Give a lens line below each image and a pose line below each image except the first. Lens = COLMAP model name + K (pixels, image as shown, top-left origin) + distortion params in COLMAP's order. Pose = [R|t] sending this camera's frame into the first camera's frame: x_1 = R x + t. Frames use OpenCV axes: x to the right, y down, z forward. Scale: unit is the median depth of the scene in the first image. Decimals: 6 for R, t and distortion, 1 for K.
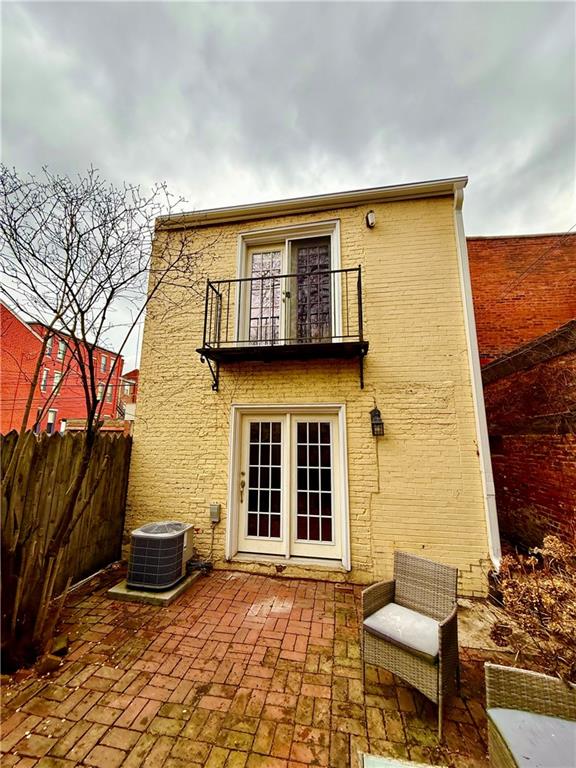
lens RADIAL K [[306.0, 0, 288.0], [0, 306.0, 384.0], [0, 0, 1]] dist [-0.001895, -0.000208]
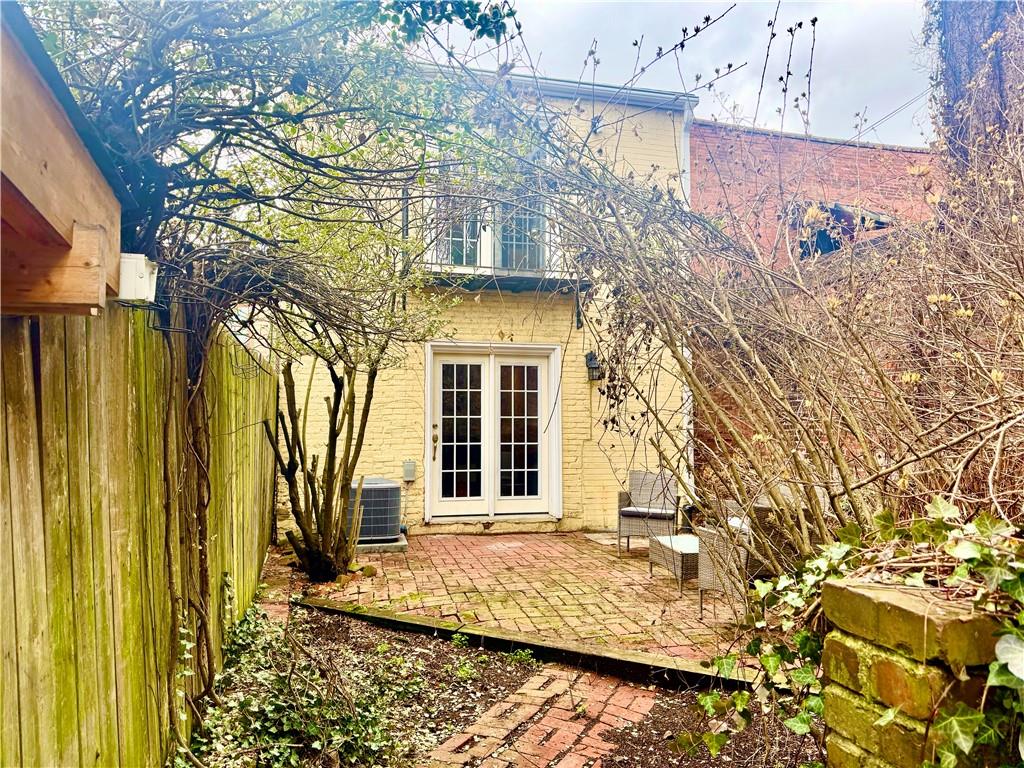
lens RADIAL K [[717.1, 0, 512.0], [0, 717.1, 384.0], [0, 0, 1]] dist [0.002913, 0.000269]
pose [[0.909609, 0.018333, 0.415062, -0.790843], [-0.067978, 0.992130, 0.105152, -0.033130], [-0.409867, -0.123863, 0.903696, -0.828151]]
